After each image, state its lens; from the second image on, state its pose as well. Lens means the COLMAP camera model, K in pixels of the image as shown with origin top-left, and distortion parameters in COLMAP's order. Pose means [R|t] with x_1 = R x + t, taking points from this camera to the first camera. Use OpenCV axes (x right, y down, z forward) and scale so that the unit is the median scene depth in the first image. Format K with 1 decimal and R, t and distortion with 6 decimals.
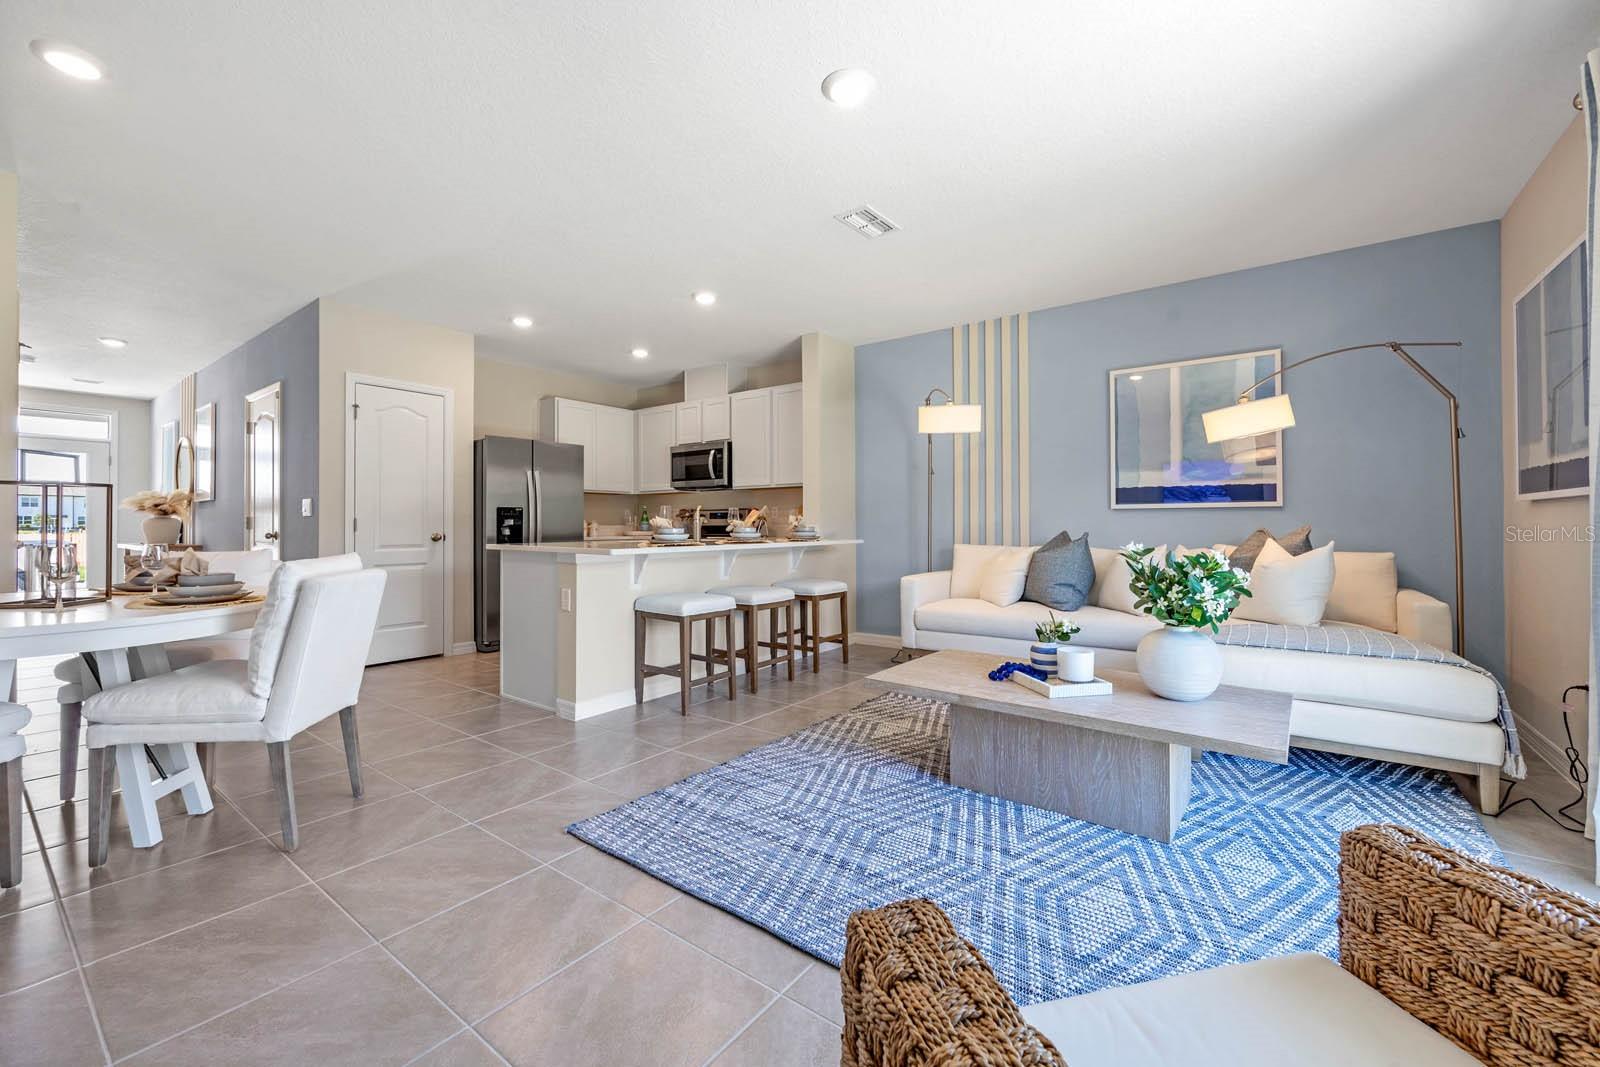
lens RADIAL K [[642.9, 0, 802.1], [0, 642.9, 520.4], [0, 0, 1]] dist [-0.002598, 0.000162]
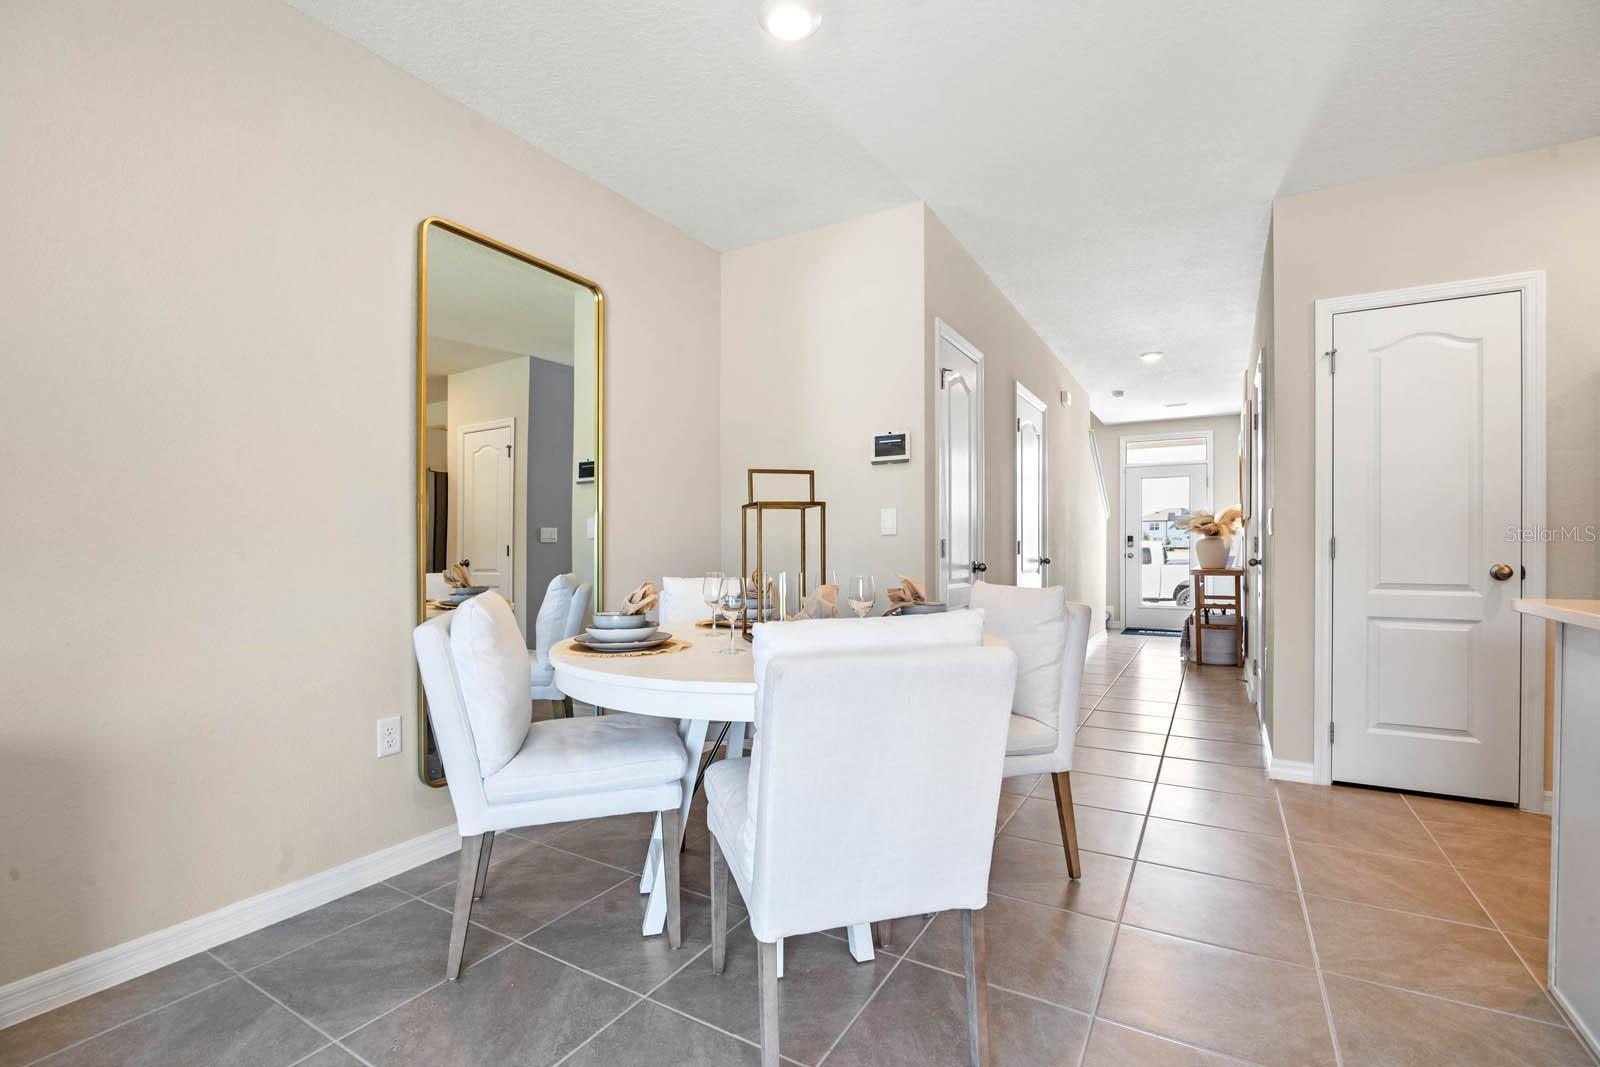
lens RADIAL K [[714.4, 0, 800.8], [0, 714.4, 551.0], [0, 0, 1]] dist [-0.013177, 0.000024]
pose [[0.109191, 0.007093, -0.993995, -0.112924], [0.009884, 0.999917, 0.008221, -0.000866], [0.993972, -0.010723, 0.109112, 0.578754]]
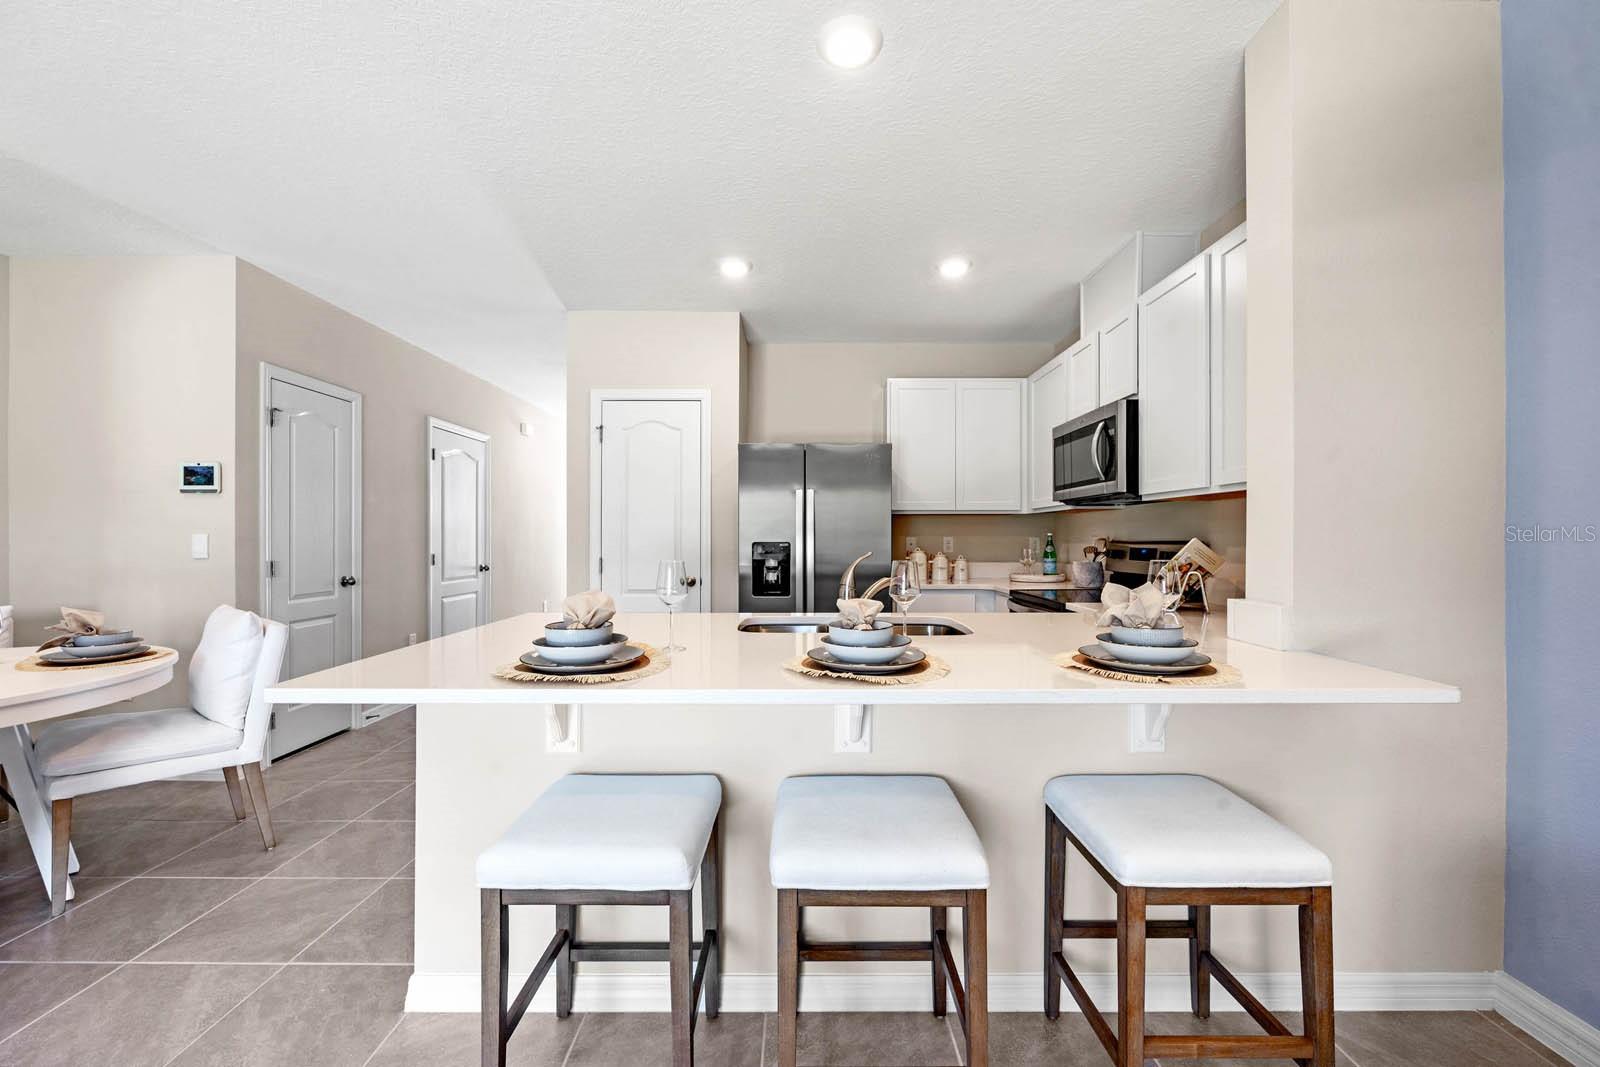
lens RADIAL K [[642.3, 0, 802.3], [0, 642.3, 536.4], [0, 0, 1]] dist [-0.000494, -0.000063]
pose [[0.592980, 0.002043, -0.805215, 0.215994], [0.003998, 0.999977, 0.005481, -0.048254], [0.805207, -0.006469, 0.592958, 0.961119]]
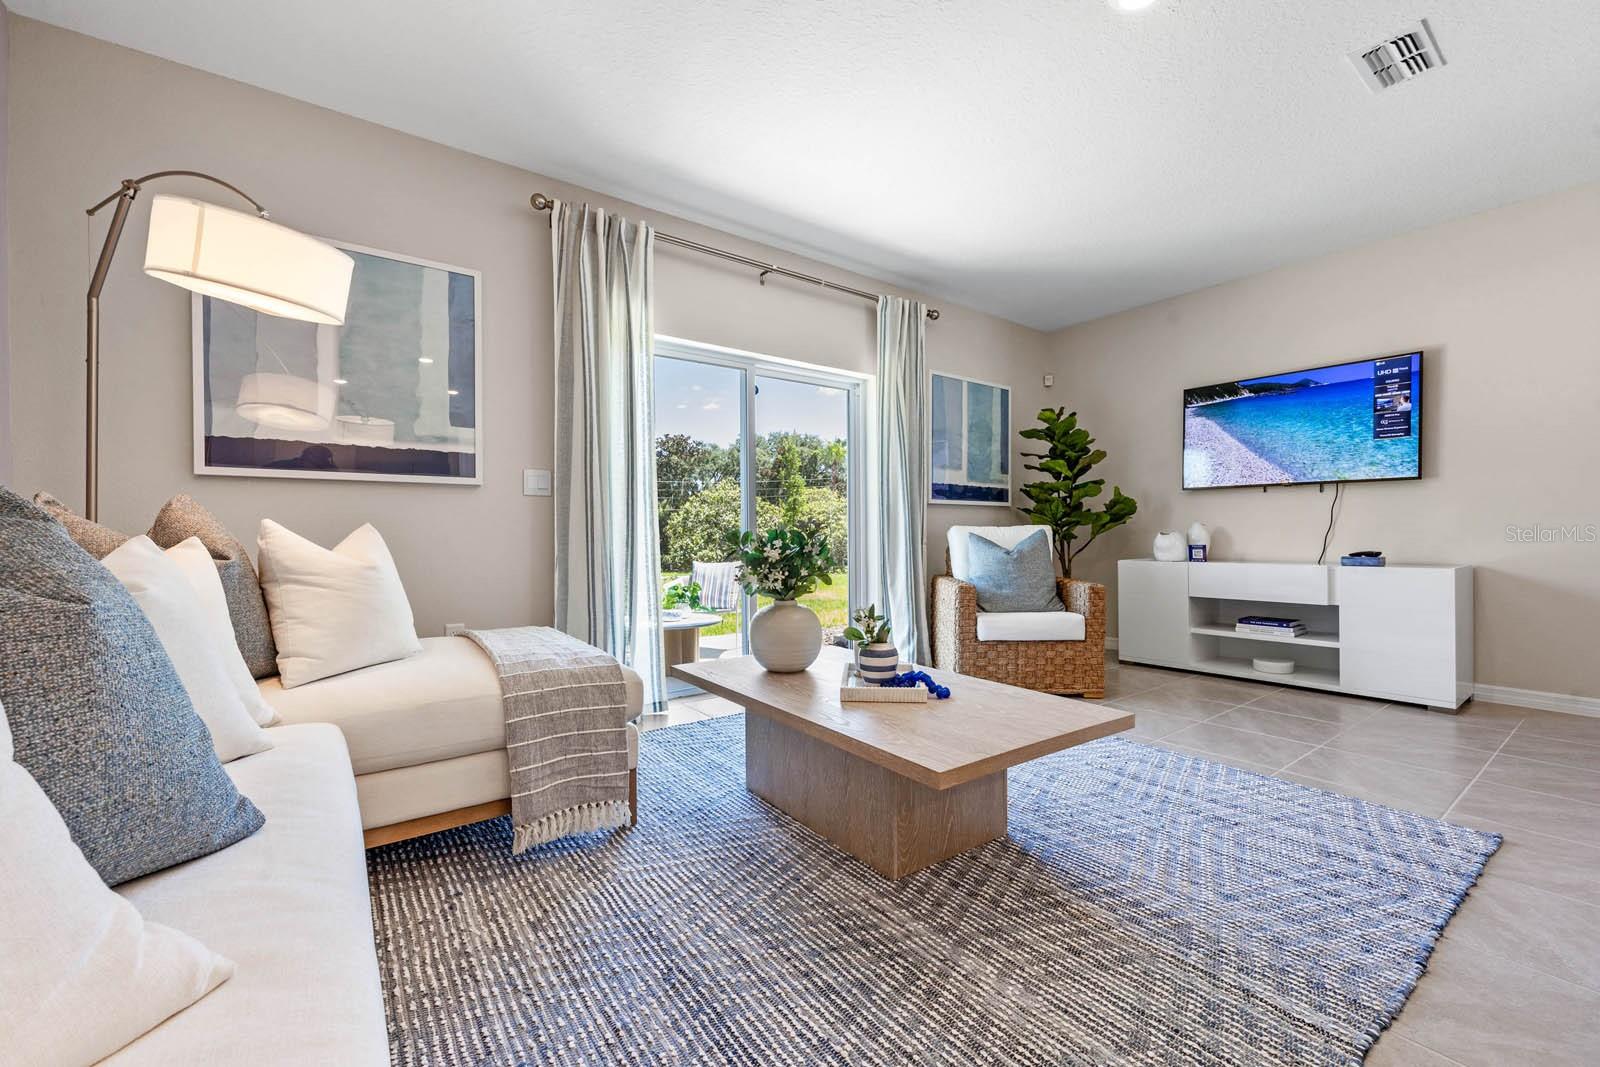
lens RADIAL K [[650.5, 0, 800.0], [0, 650.5, 533.5], [0, 0, 1]] dist [0.000959, 0.000087]
pose [[-0.957714, 0.007365, 0.287628, 0.180072], [0.005531, 0.999959, -0.007189, 0.044727], [-0.287670, -0.005294, -0.957715, 1.356559]]
